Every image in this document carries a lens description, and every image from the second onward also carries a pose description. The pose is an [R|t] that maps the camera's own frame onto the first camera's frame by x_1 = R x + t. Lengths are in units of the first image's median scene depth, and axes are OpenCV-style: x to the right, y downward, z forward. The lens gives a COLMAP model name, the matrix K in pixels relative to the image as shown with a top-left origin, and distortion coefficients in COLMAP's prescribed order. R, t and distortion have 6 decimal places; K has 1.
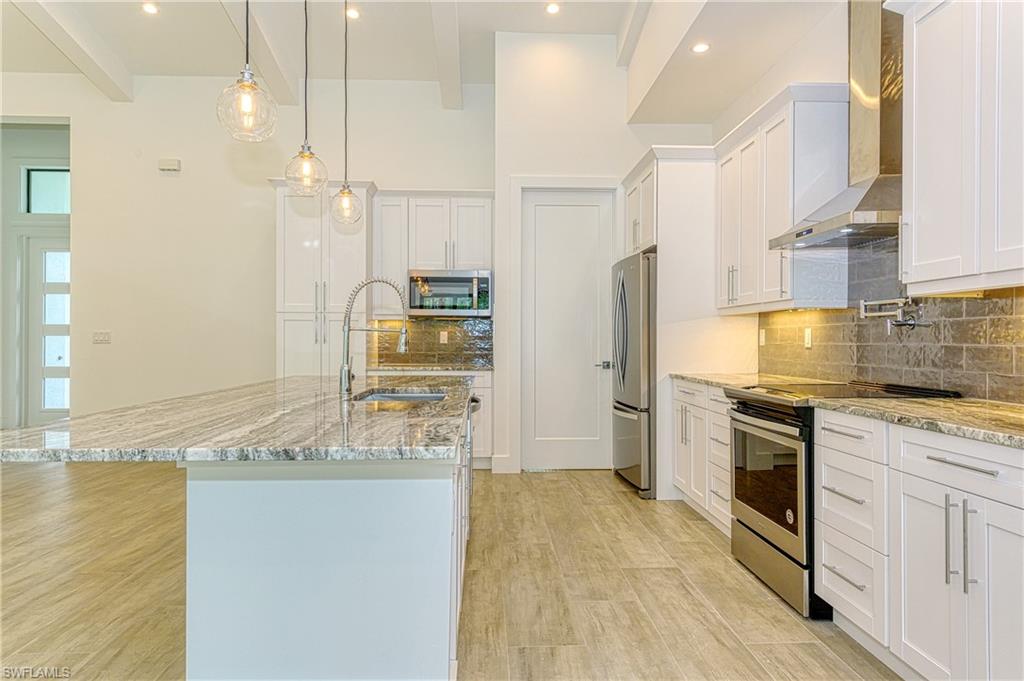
lens RADIAL K [[633.5, 0, 513.4], [0, 633.5, 339.6], [0, 0, 1]] dist [0.027401, -0.020917]
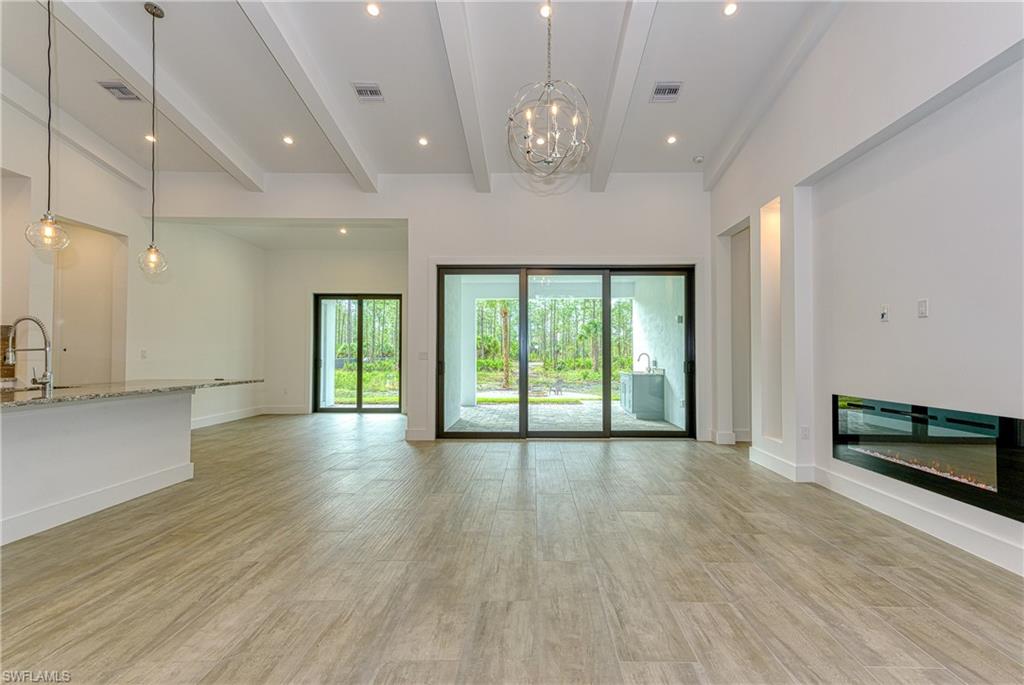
lens RADIAL K [[442.2, 0, 529.8], [0, 442.2, 348.4], [0, 0, 1]] dist [0.019403, -0.001322]
pose [[-0.998817, -0.004738, 0.048404, -1.186273], [-0.005531, 0.999853, -0.016255, -0.006137], [-0.048320, -0.016504, -0.998696, 1.614909]]
